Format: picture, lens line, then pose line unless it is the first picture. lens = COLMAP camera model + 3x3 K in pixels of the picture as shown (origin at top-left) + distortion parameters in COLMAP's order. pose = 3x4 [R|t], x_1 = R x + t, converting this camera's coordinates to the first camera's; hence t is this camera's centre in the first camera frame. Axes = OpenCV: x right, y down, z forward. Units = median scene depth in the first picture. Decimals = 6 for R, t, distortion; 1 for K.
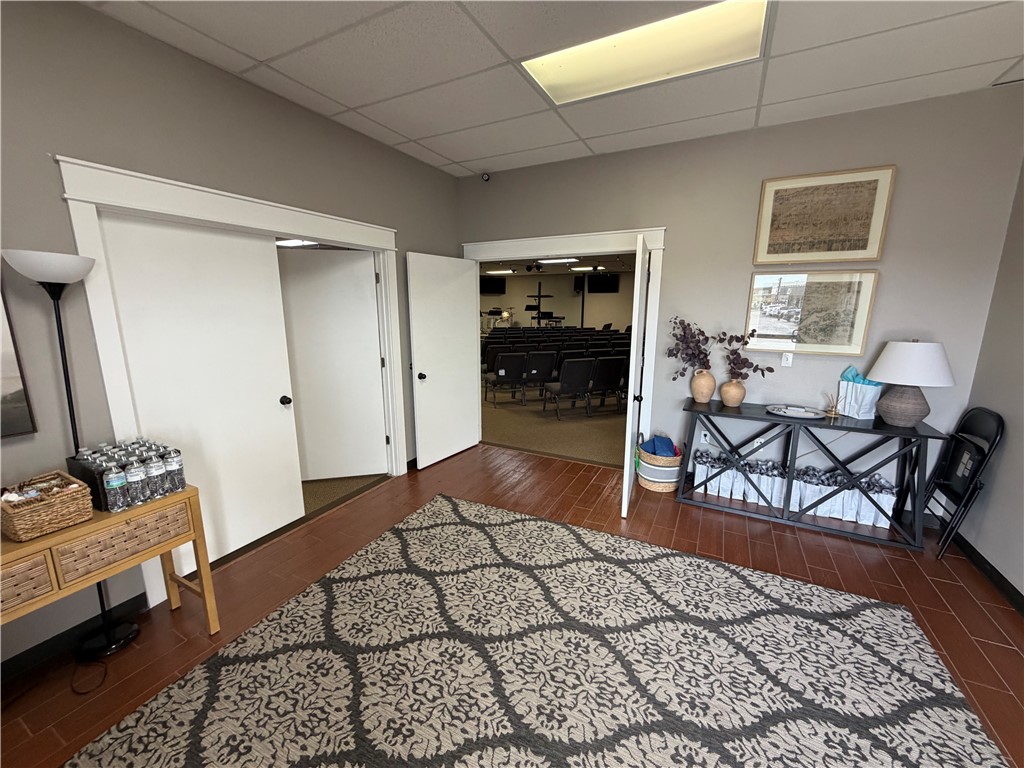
lens RADIAL K [[409.9, 0, 512.0], [0, 409.9, 384.0], [0, 0, 1]] dist [0.000370, 0.000031]
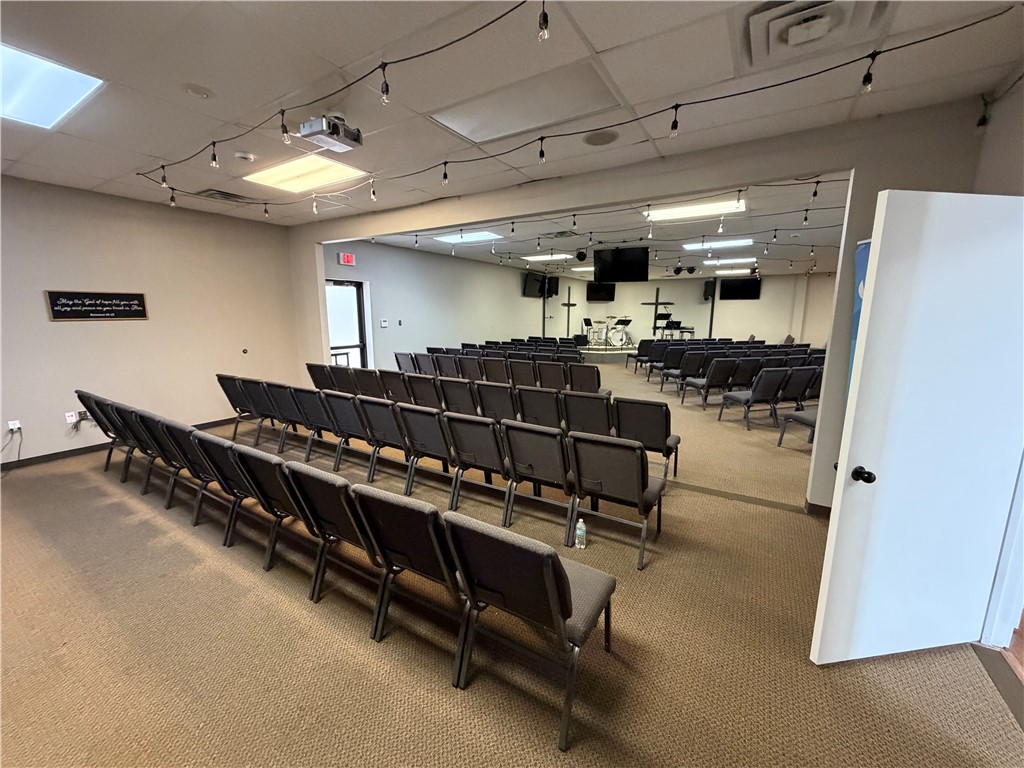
lens RADIAL K [[409.9, 0, 512.0], [0, 409.9, 384.0], [0, 0, 1]] dist [0.000370, 0.000031]
pose [[0.997596, 0.012517, -0.068158, -1.050807], [-0.014126, 0.999632, -0.023177, -0.088505], [0.067843, 0.024084, 0.997405, 0.567803]]
